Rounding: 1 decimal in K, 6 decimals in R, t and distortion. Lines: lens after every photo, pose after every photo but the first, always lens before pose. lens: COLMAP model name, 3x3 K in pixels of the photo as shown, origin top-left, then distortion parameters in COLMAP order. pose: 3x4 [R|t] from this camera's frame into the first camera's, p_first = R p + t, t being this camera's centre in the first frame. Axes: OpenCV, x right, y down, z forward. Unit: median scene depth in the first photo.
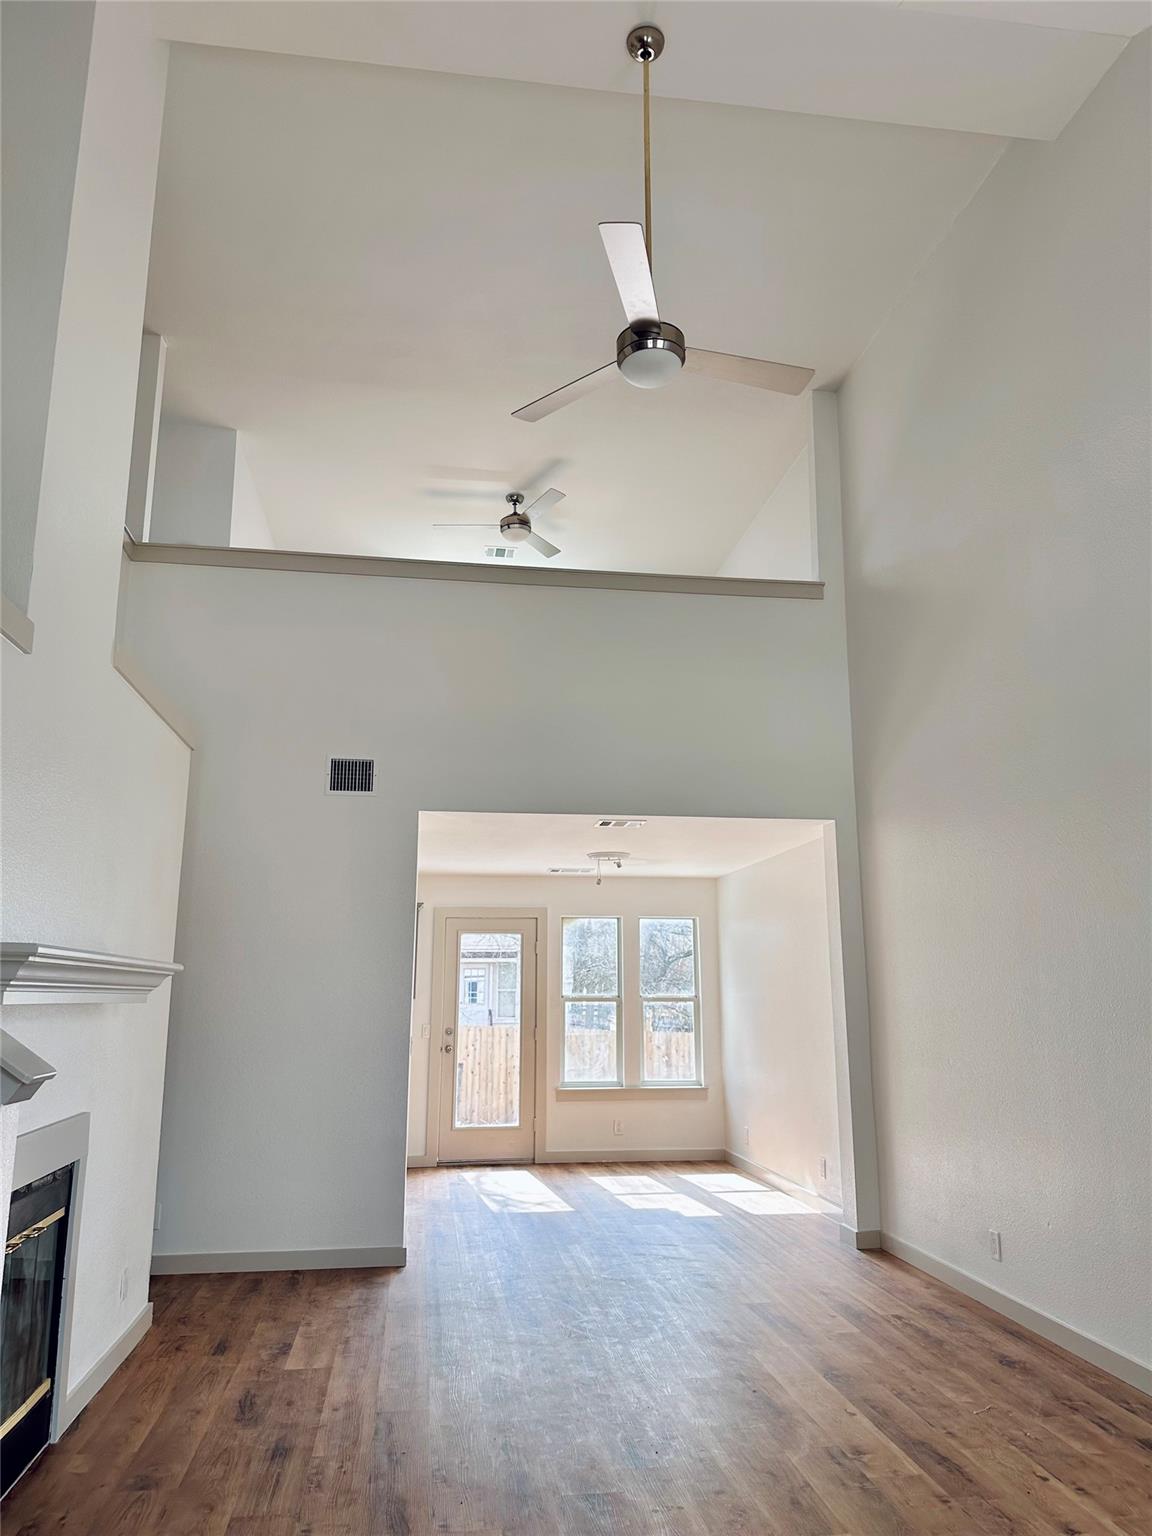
lens RADIAL K [[1067.2, 0, 576.0], [0, 1067.2, 768.0], [0, 0, 1]] dist [0.004627, 0.000727]
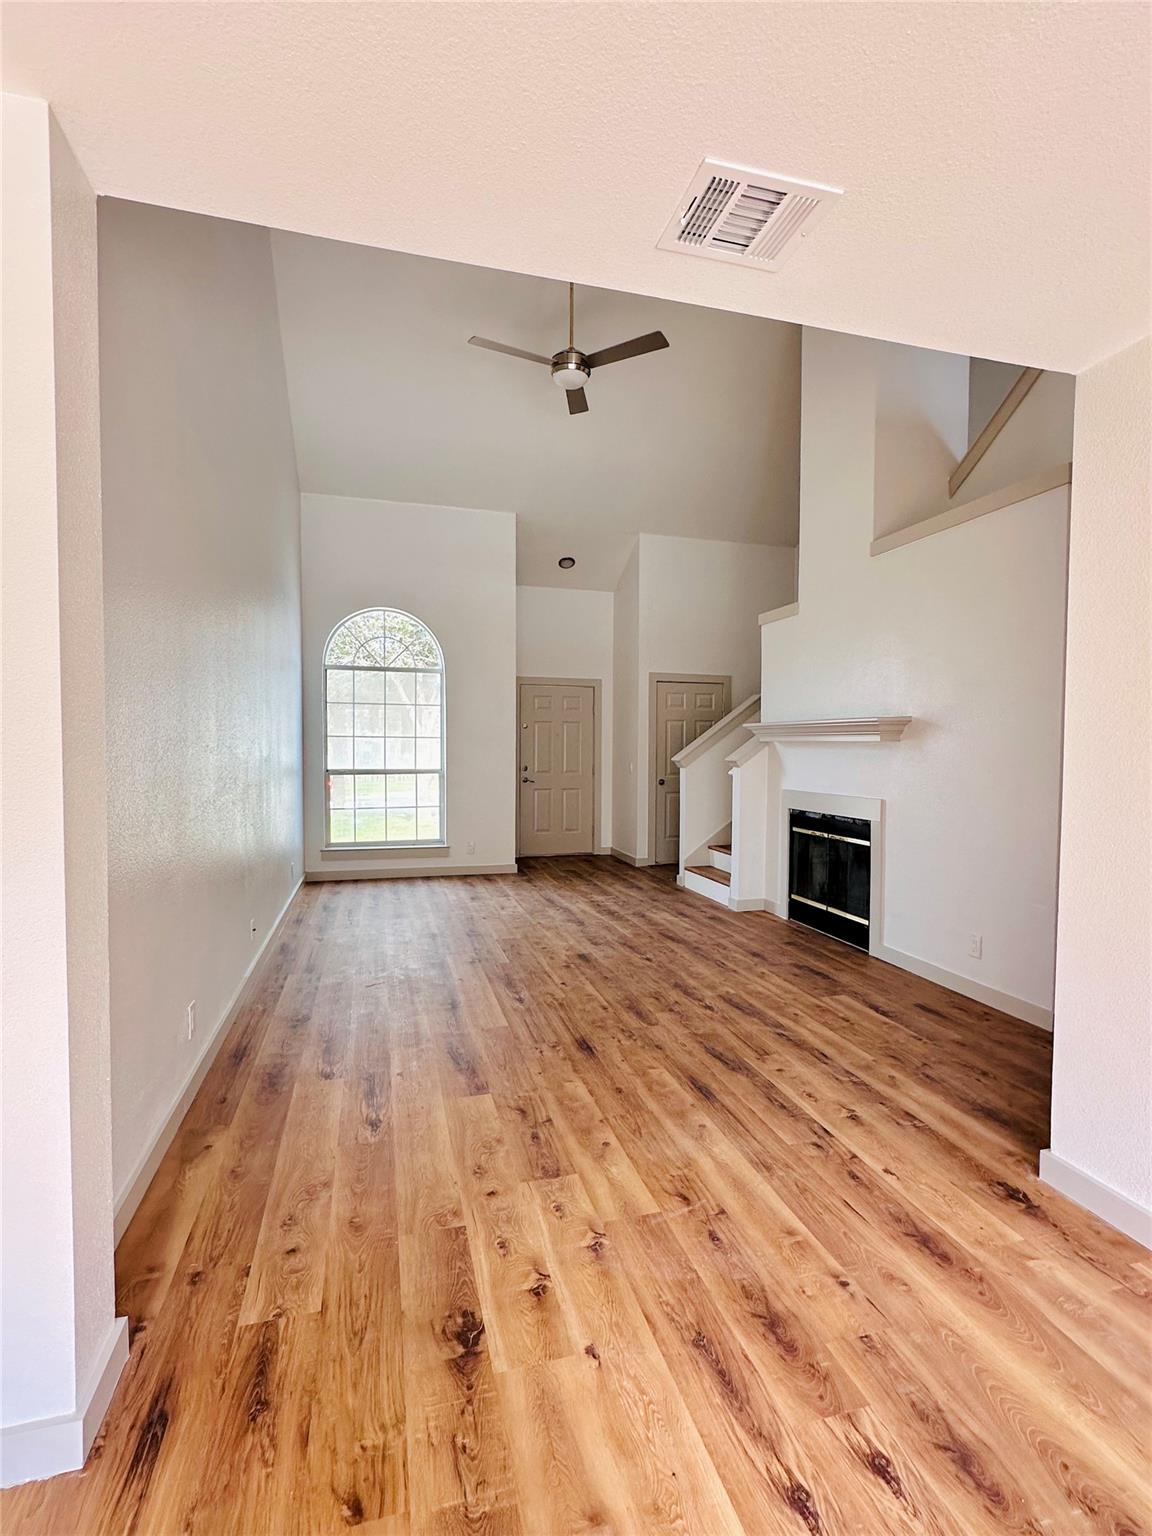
lens RADIAL K [[715.5, 0, 576.0], [0, 715.5, 768.0], [0, 0, 1]] dist [-0.000086, 0.000001]
pose [[-0.991520, -0.003052, -0.129916, 0.211081], [0.020467, 0.983580, -0.179310, 0.451522], [0.128330, -0.180448, -0.975177, 2.025738]]
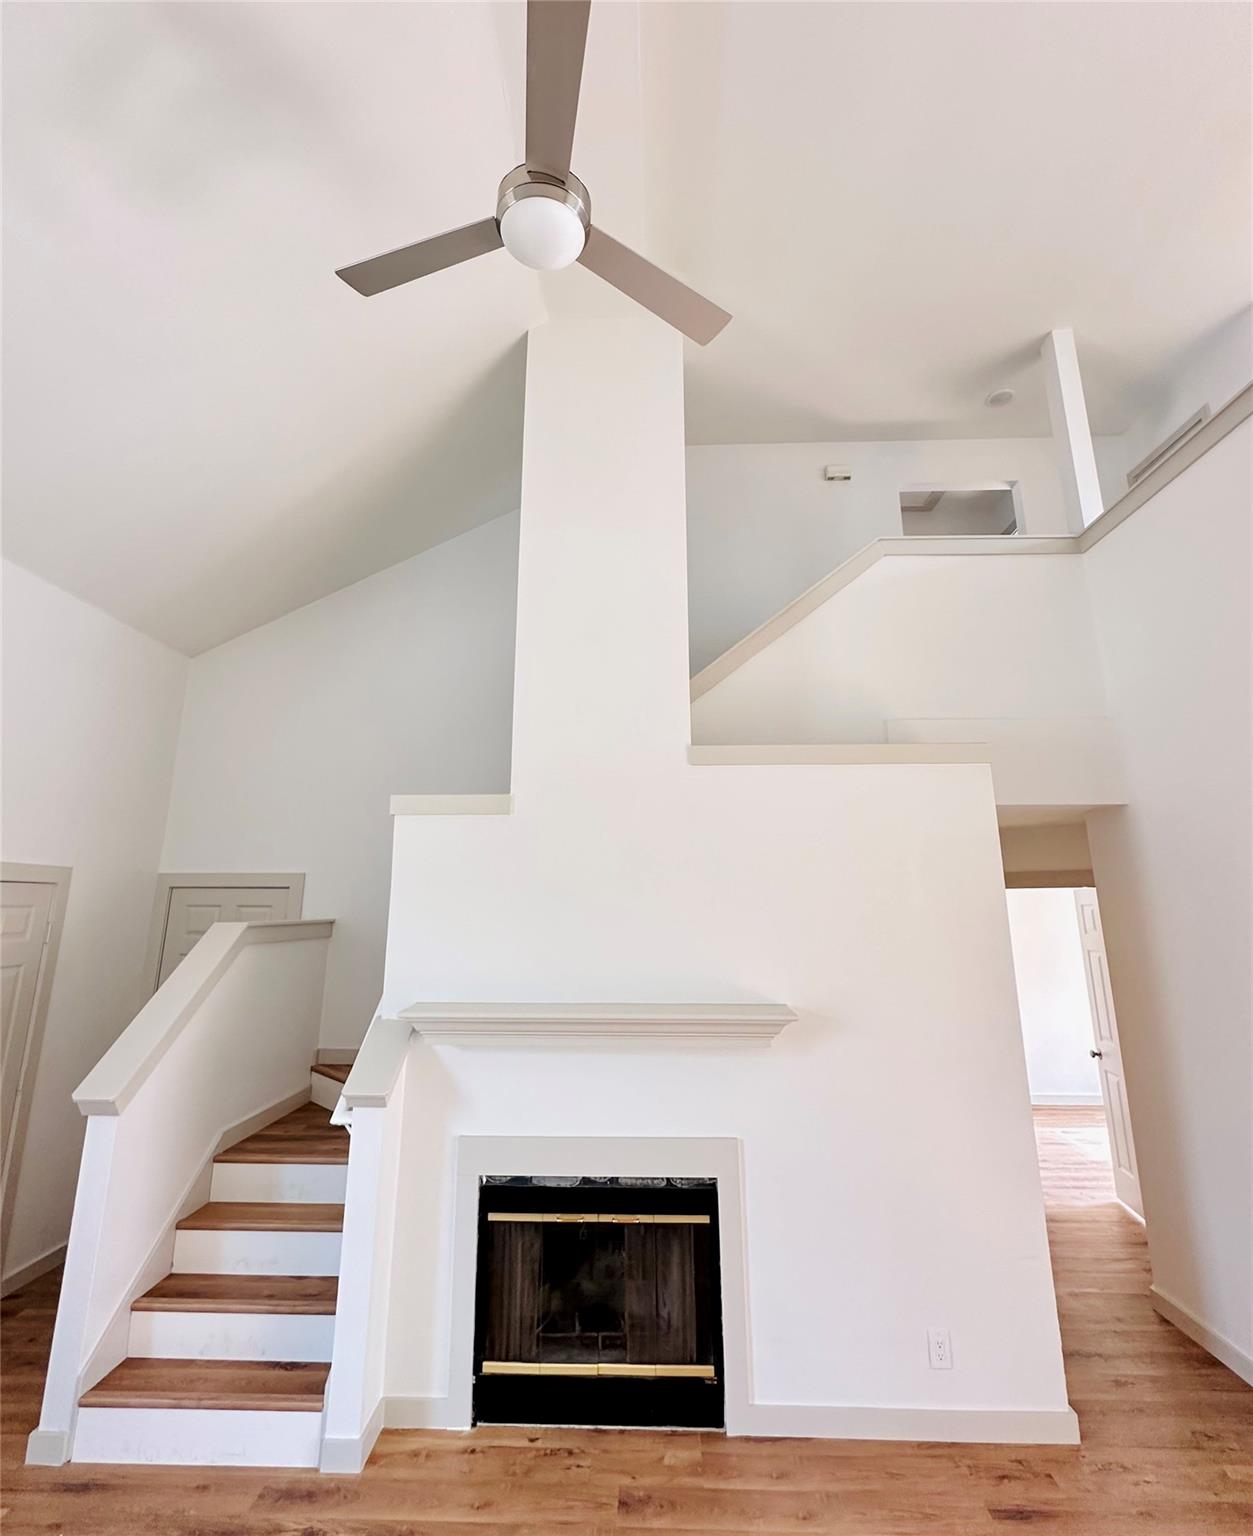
lens RADIAL K [[744.9, 0, 626.5], [0, 744.9, 768.0], [0, 0, 1]] dist [0.000997, 0.000781]
pose [[-0.178370, -0.228350, -0.957100, 0.416196], [0.206713, 0.942295, -0.263342, 0.121395], [0.962005, -0.244818, -0.120874, 1.028053]]
